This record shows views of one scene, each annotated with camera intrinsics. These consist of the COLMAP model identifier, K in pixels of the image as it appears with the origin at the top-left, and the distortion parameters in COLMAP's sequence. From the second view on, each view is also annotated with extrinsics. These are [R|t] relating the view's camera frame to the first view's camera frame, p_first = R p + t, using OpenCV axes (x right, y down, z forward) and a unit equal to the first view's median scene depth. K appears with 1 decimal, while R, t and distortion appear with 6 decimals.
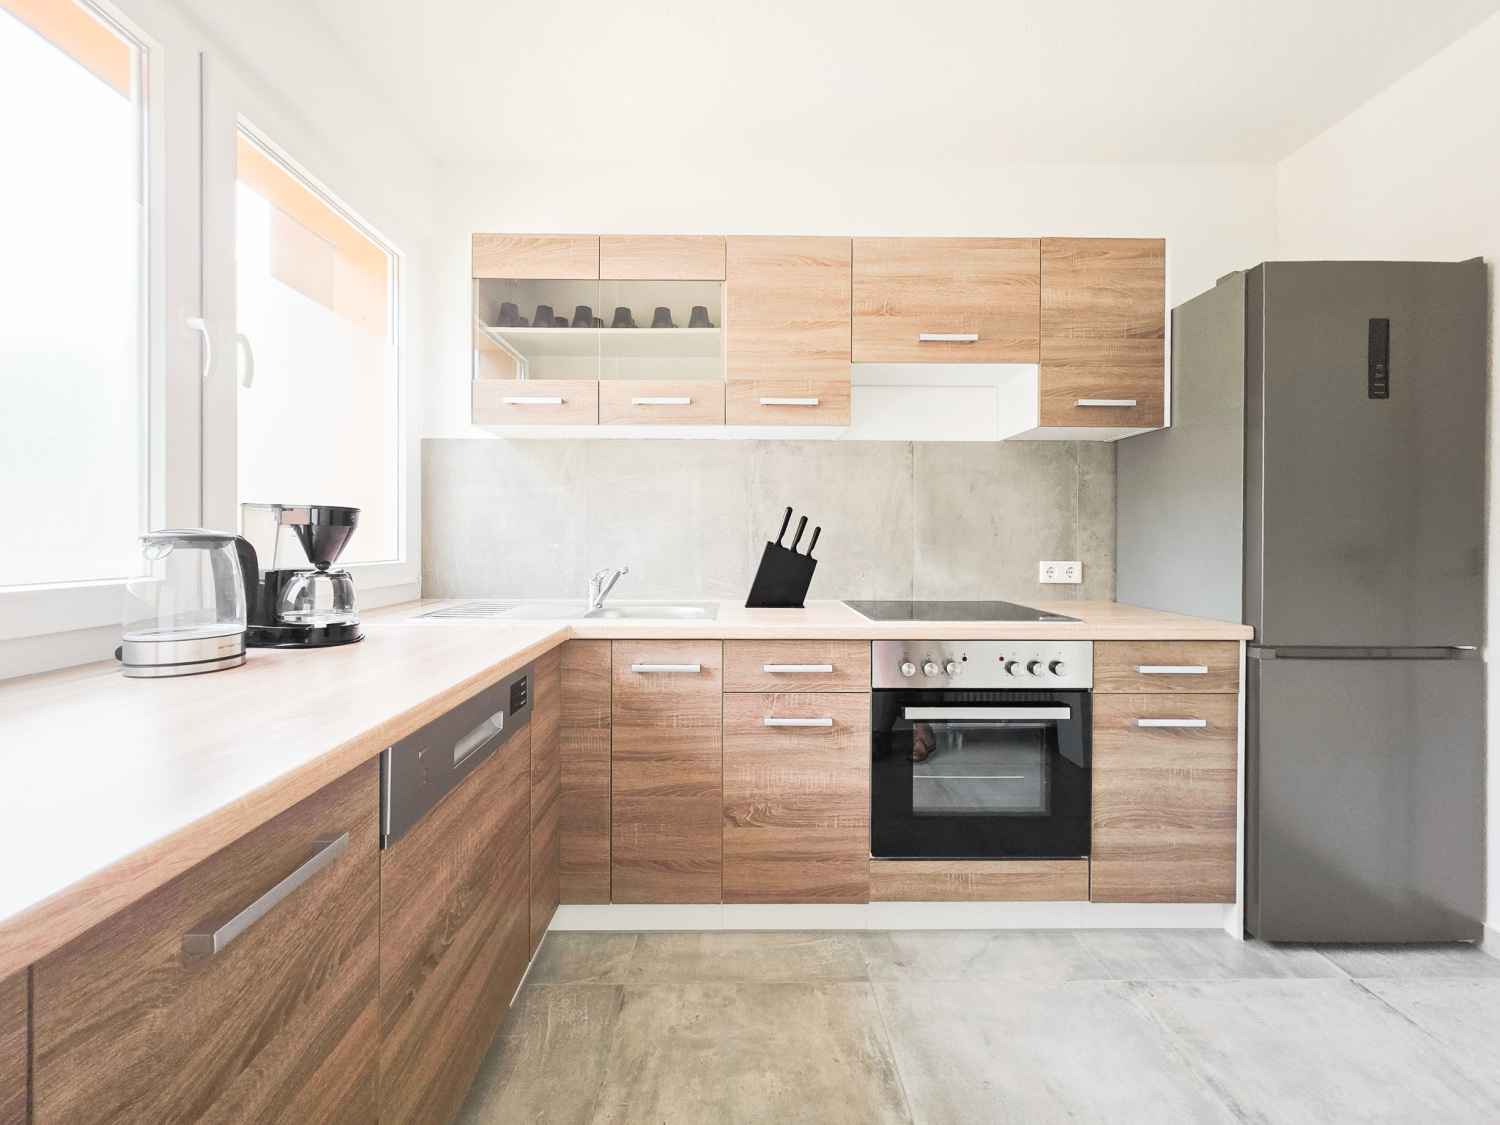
lens RADIAL K [[604.3, 0, 742.9], [0, 604.3, 541.2], [0, 0, 1]] dist [-0.000803, -0.000016]
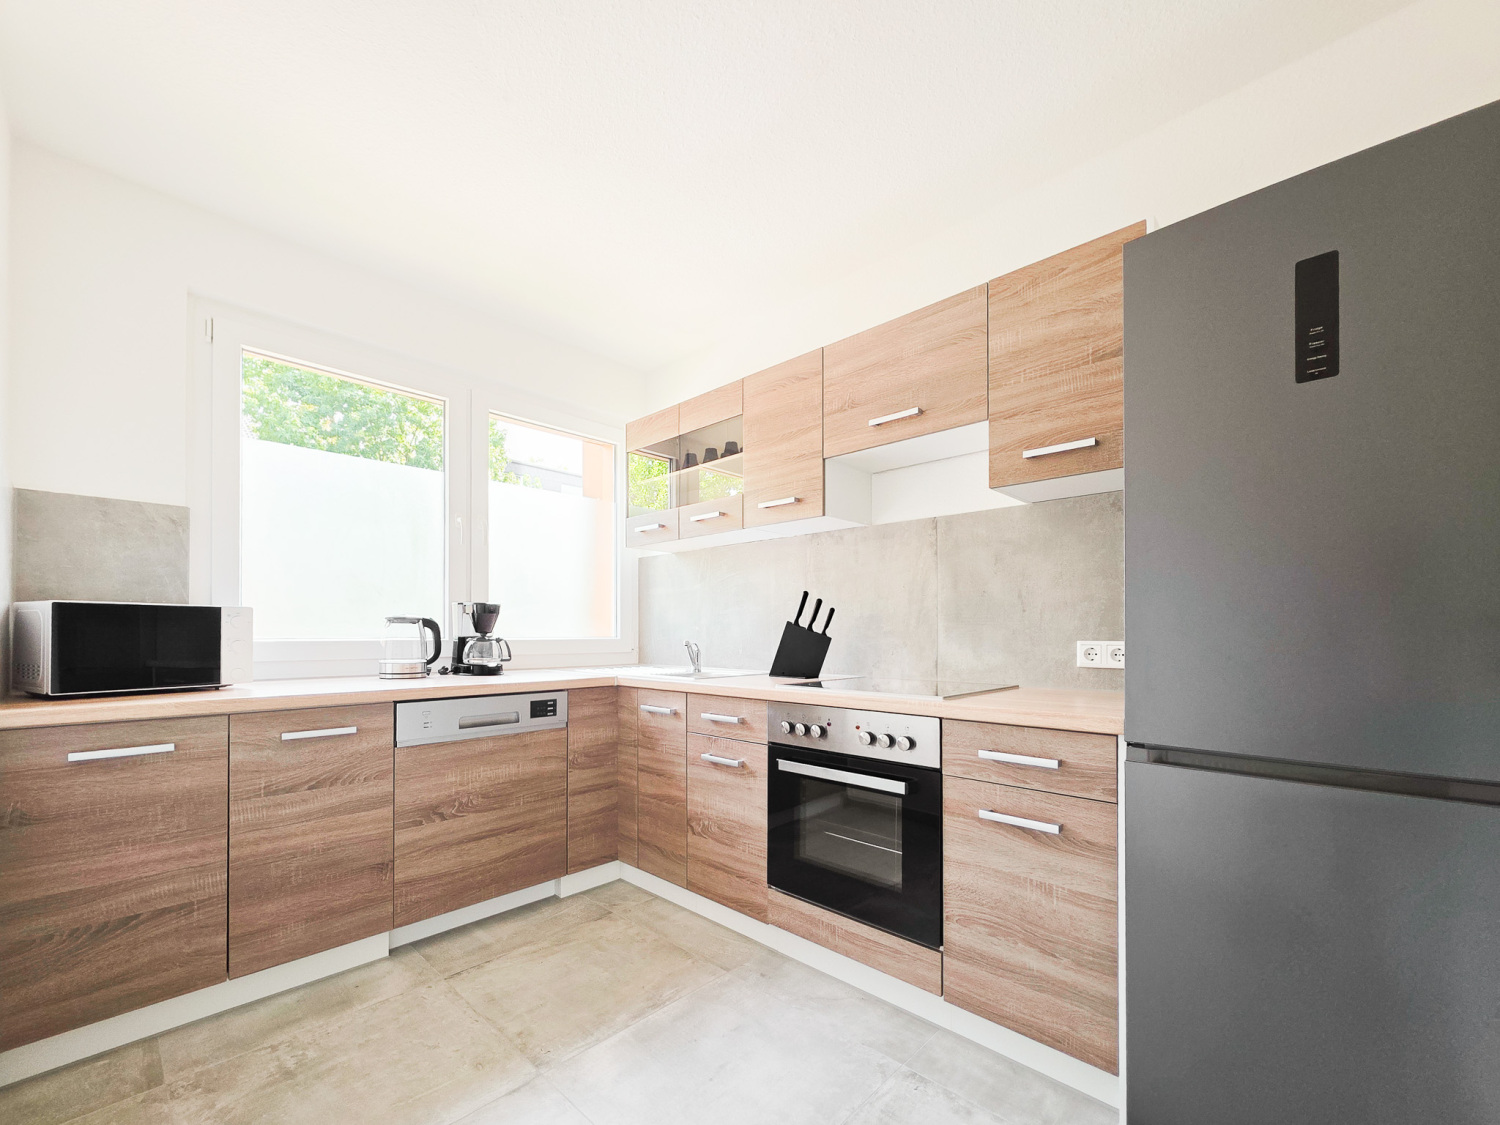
lens RADIAL K [[614.7, 0, 752.1], [0, 614.7, 629.7], [0, 0, 1]] dist [0.000675, -0.000074]
pose [[0.725774, -0.007287, -0.687895, 1.015688], [-0.001318, 0.999927, -0.011982, 0.038782], [0.687932, 0.009603, 0.725711, 0.103101]]
